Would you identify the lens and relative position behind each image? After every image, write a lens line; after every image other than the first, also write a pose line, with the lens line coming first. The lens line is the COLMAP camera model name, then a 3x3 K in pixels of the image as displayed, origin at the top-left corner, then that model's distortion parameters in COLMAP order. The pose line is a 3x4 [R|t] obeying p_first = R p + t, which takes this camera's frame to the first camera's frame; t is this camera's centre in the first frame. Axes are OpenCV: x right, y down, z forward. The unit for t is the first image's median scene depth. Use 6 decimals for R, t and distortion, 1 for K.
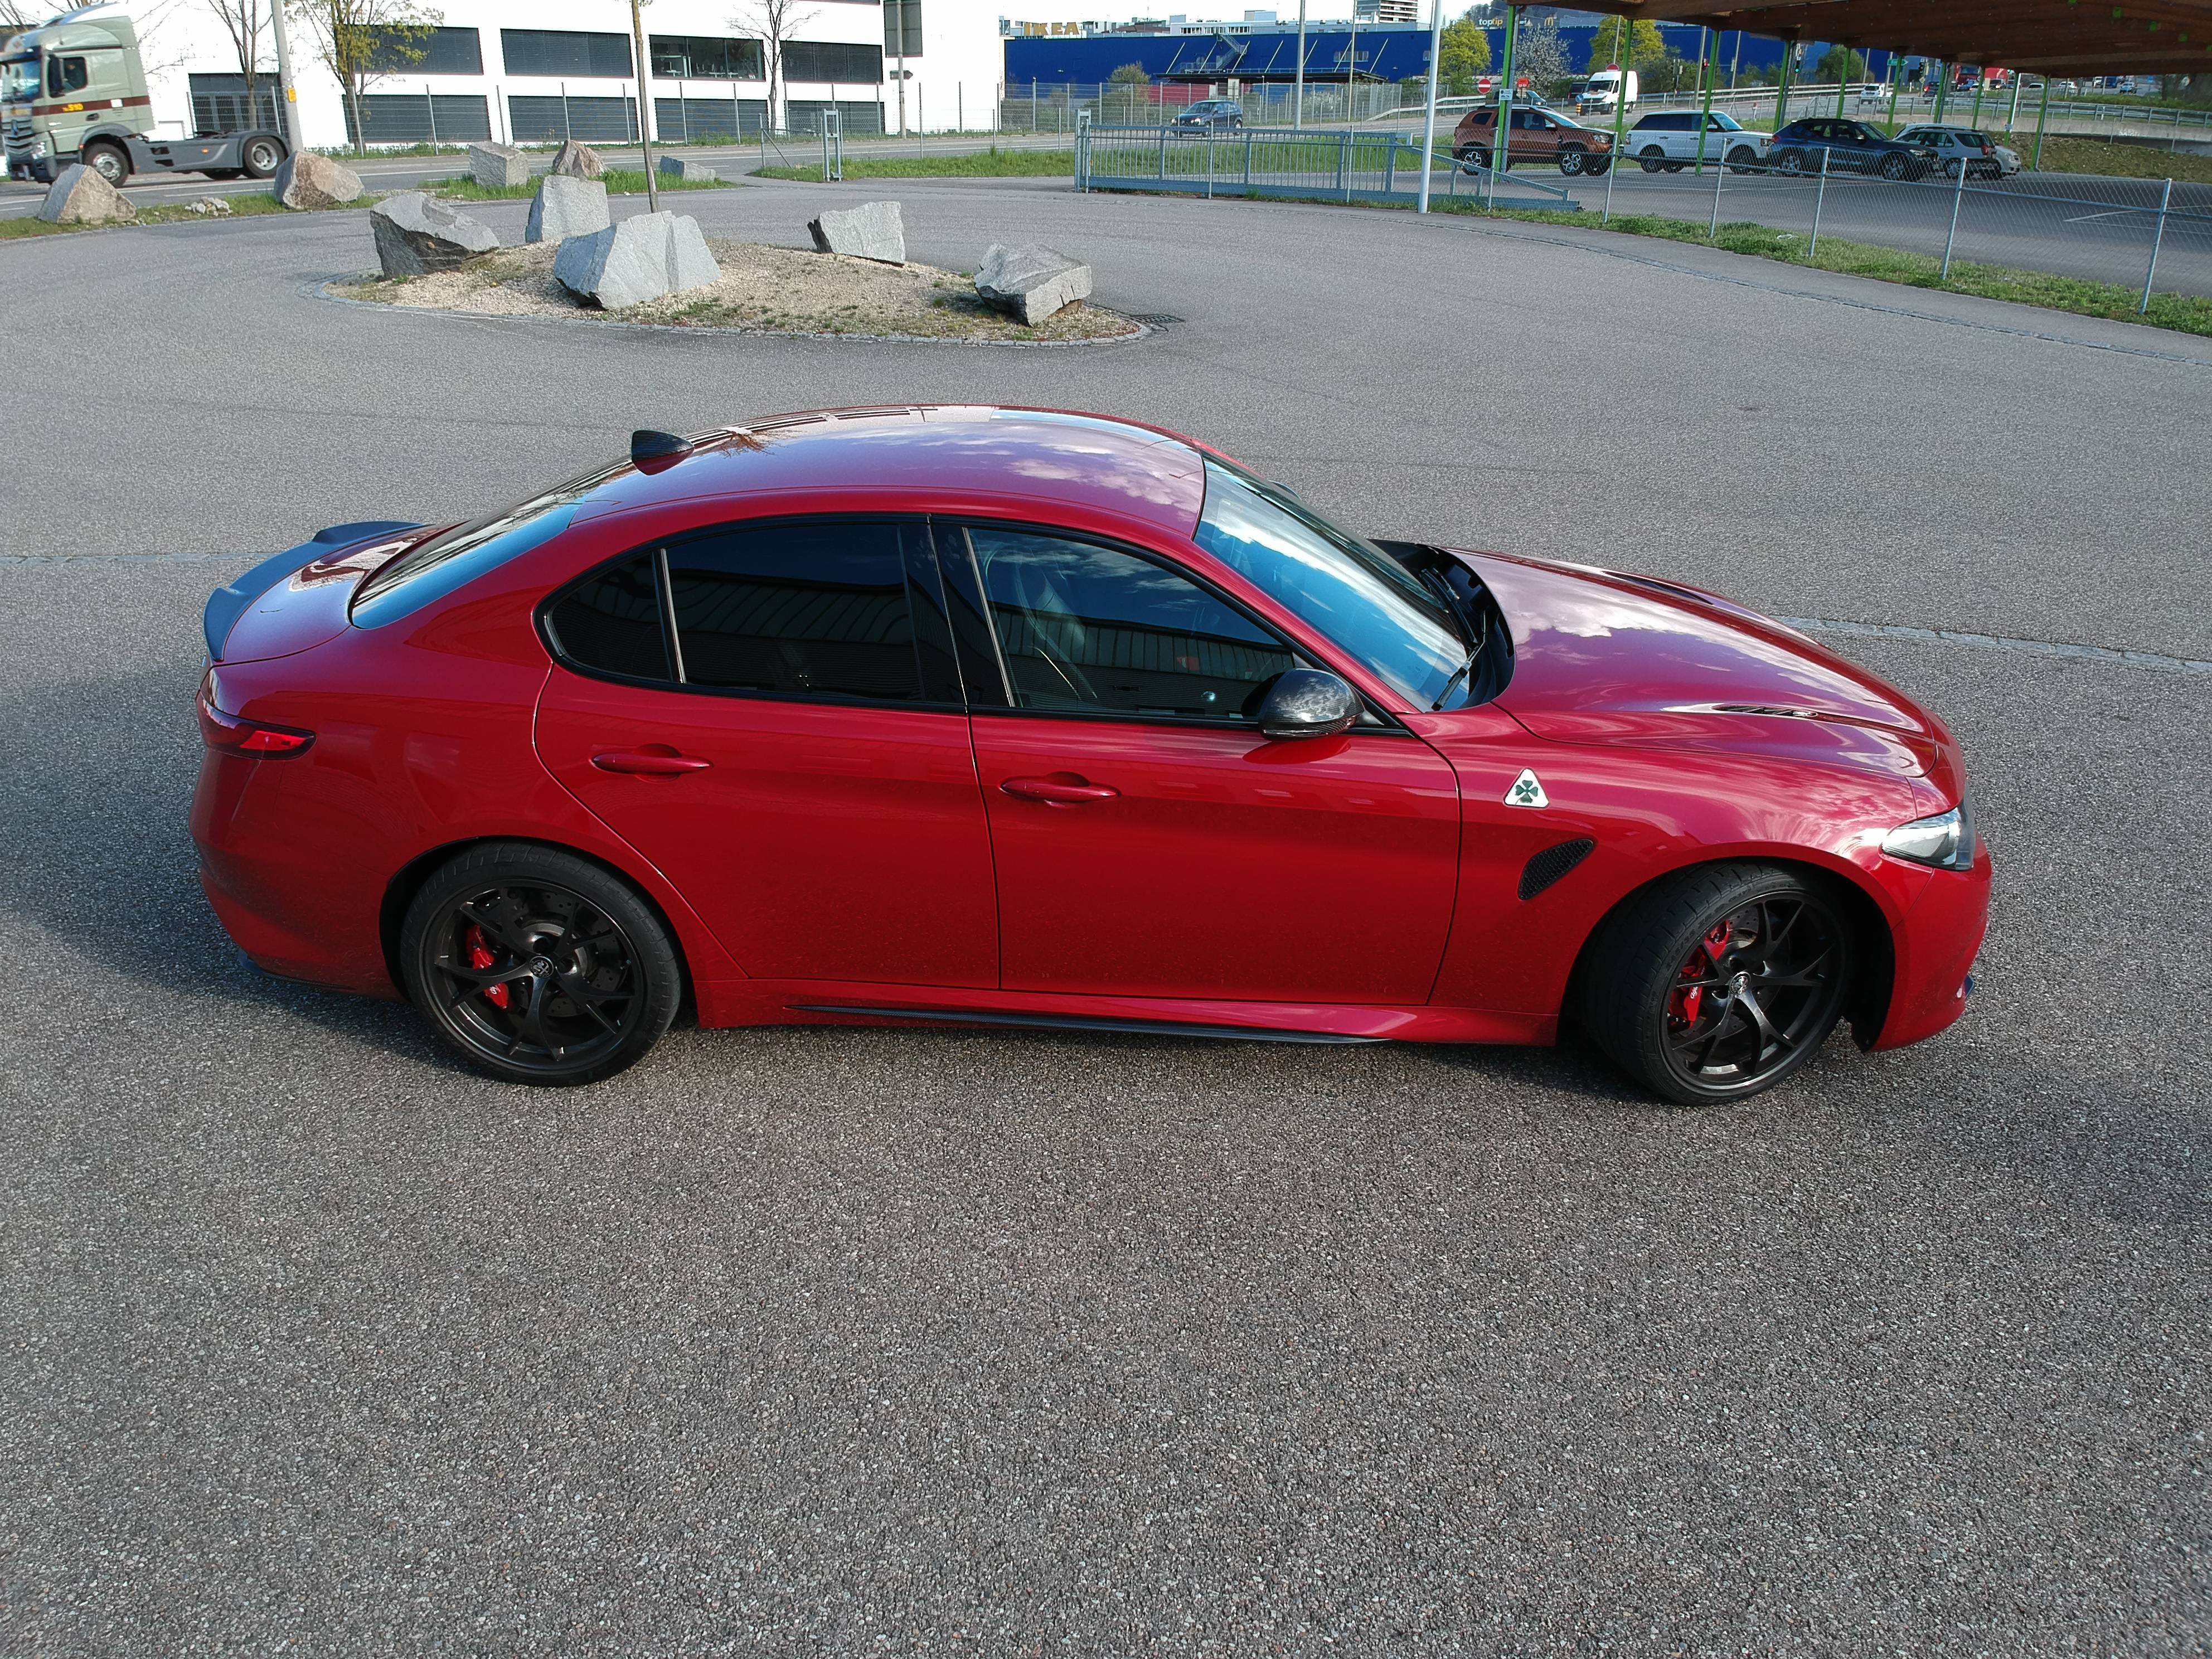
lens RADIAL K [[1602.4, 0, 1106.0], [0, 1602.4, 829.5], [0, 0, 1]] dist [0.068585, -0.132408]
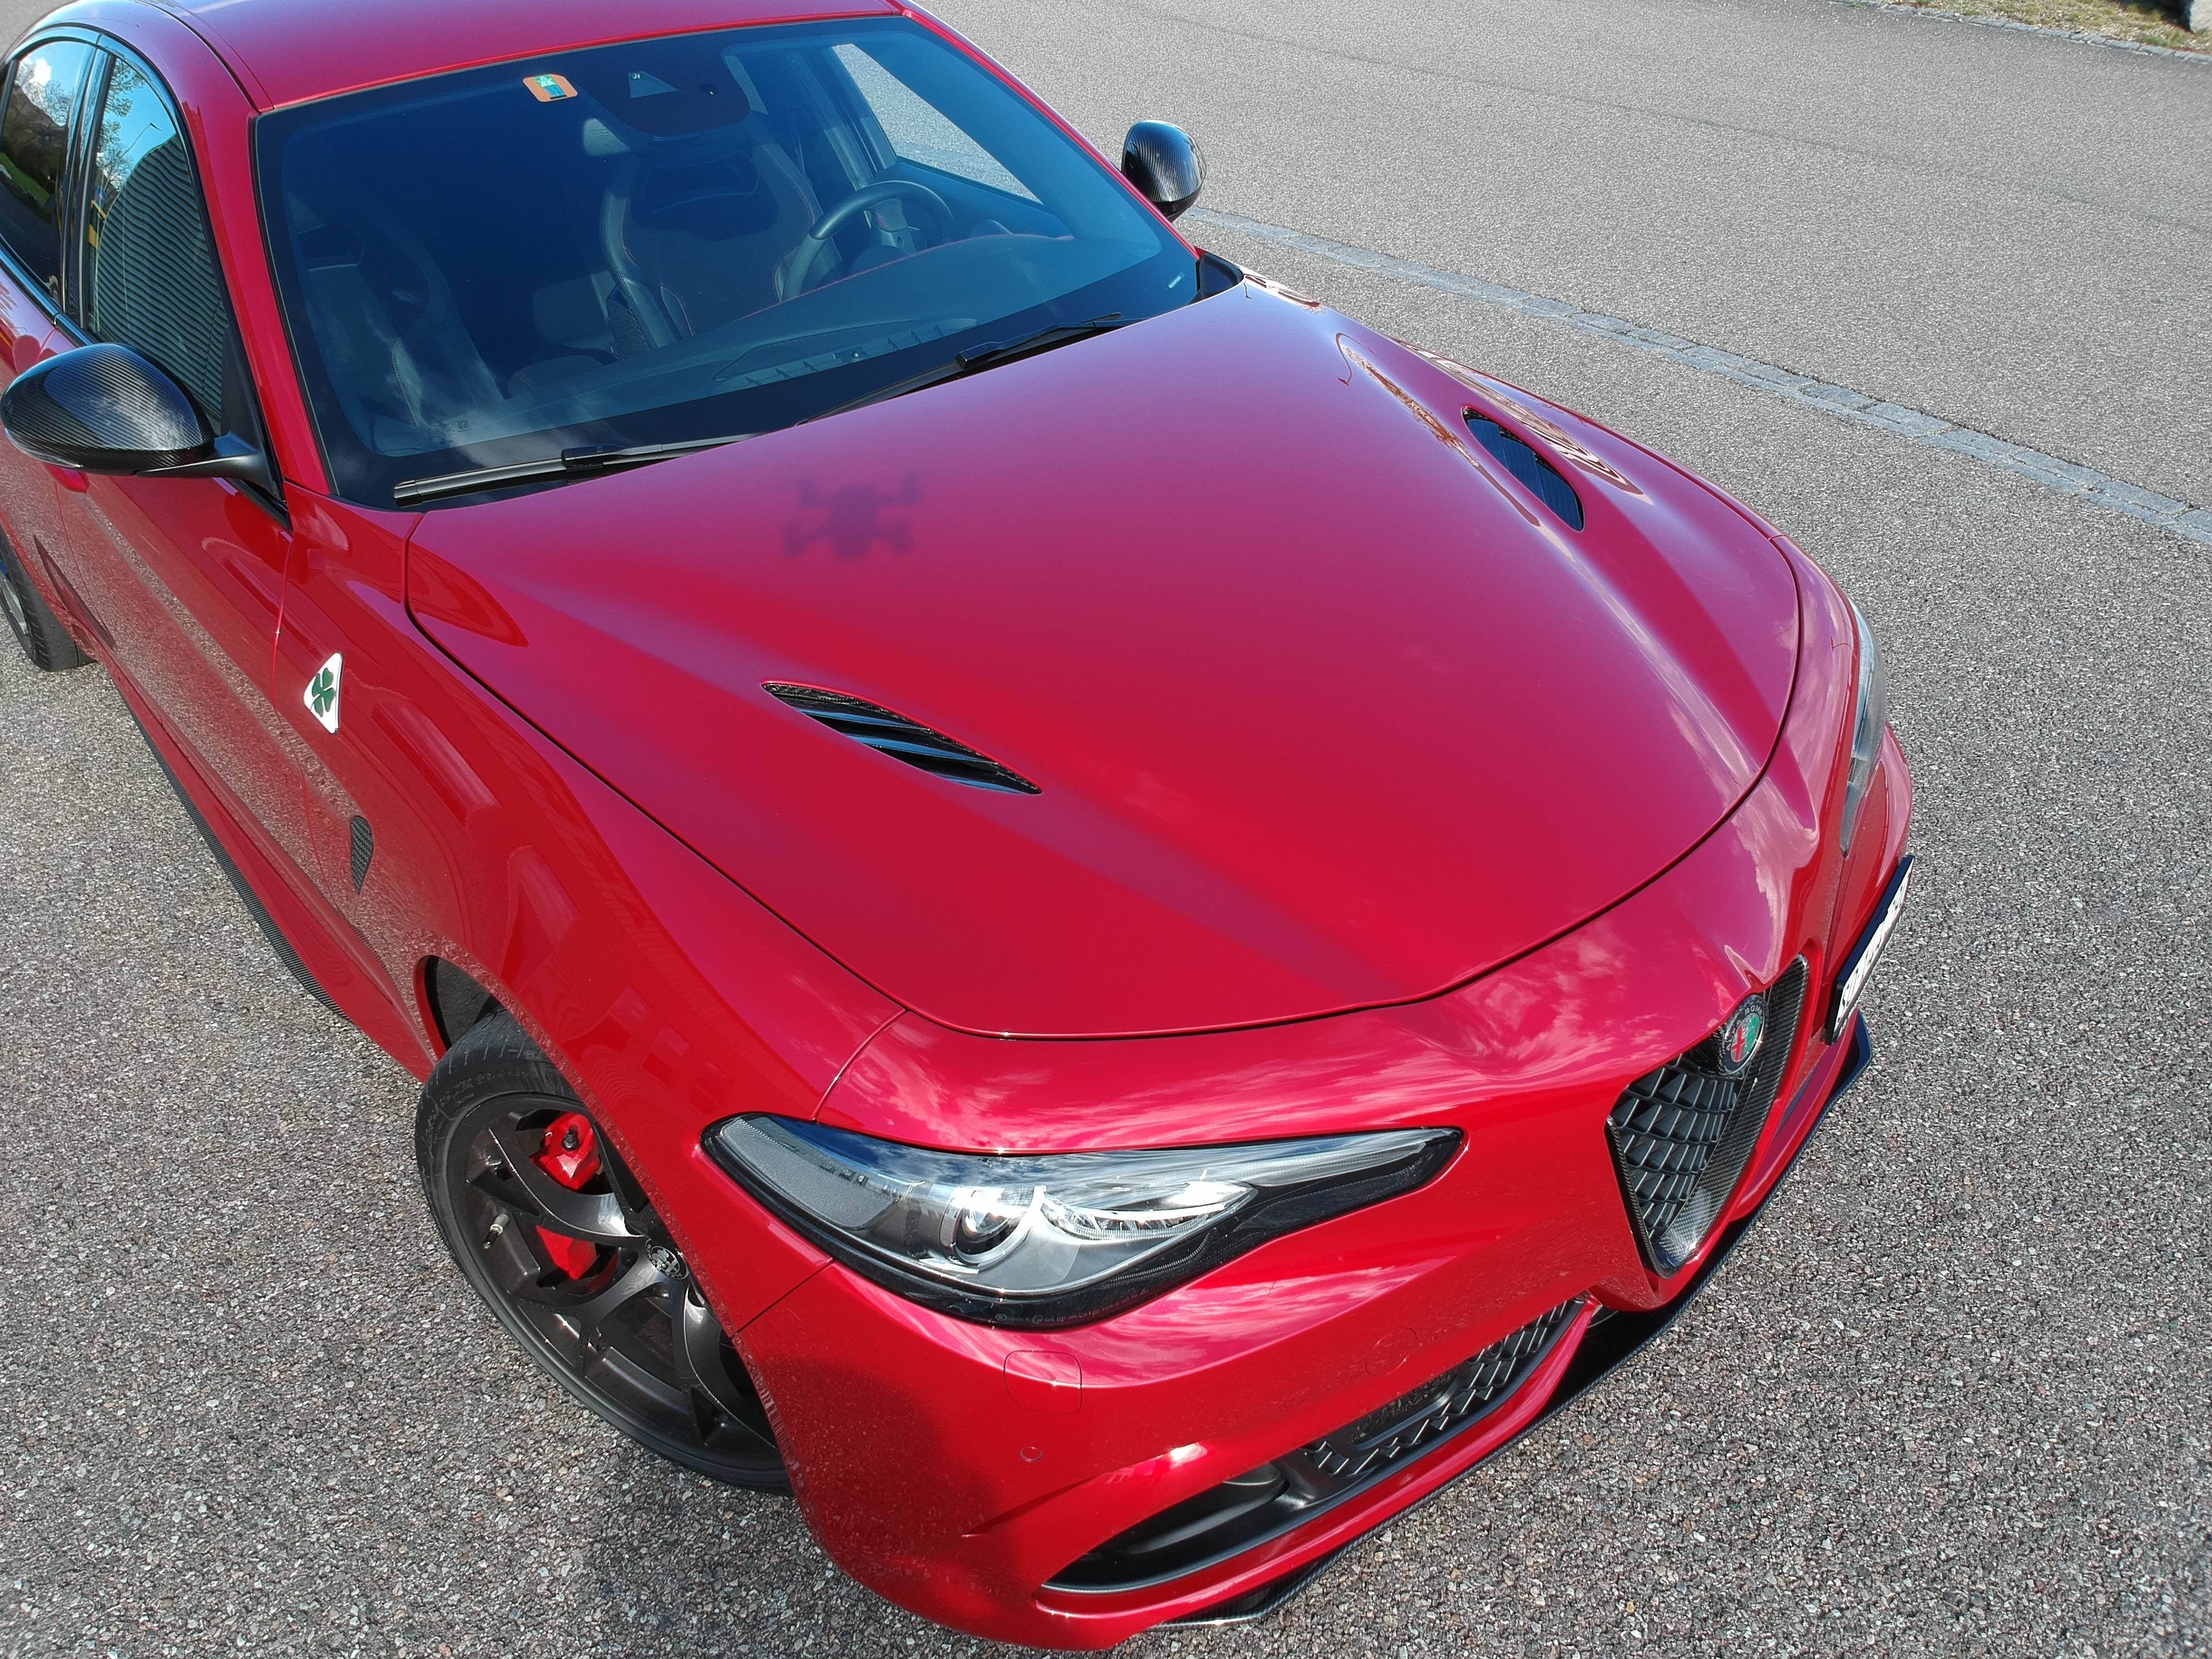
lens RADIAL K [[1633.2, 0, 1097.1], [0, 1633.2, 822.3], [0, 0, 1]] dist [0.073799, -0.137487]
pose [[0.690915, 0.382919, -0.613196, 0.149445], [-0.286643, 0.923782, 0.253896, -0.036407], [0.663681, 0.000348, 0.748015, 0.154645]]
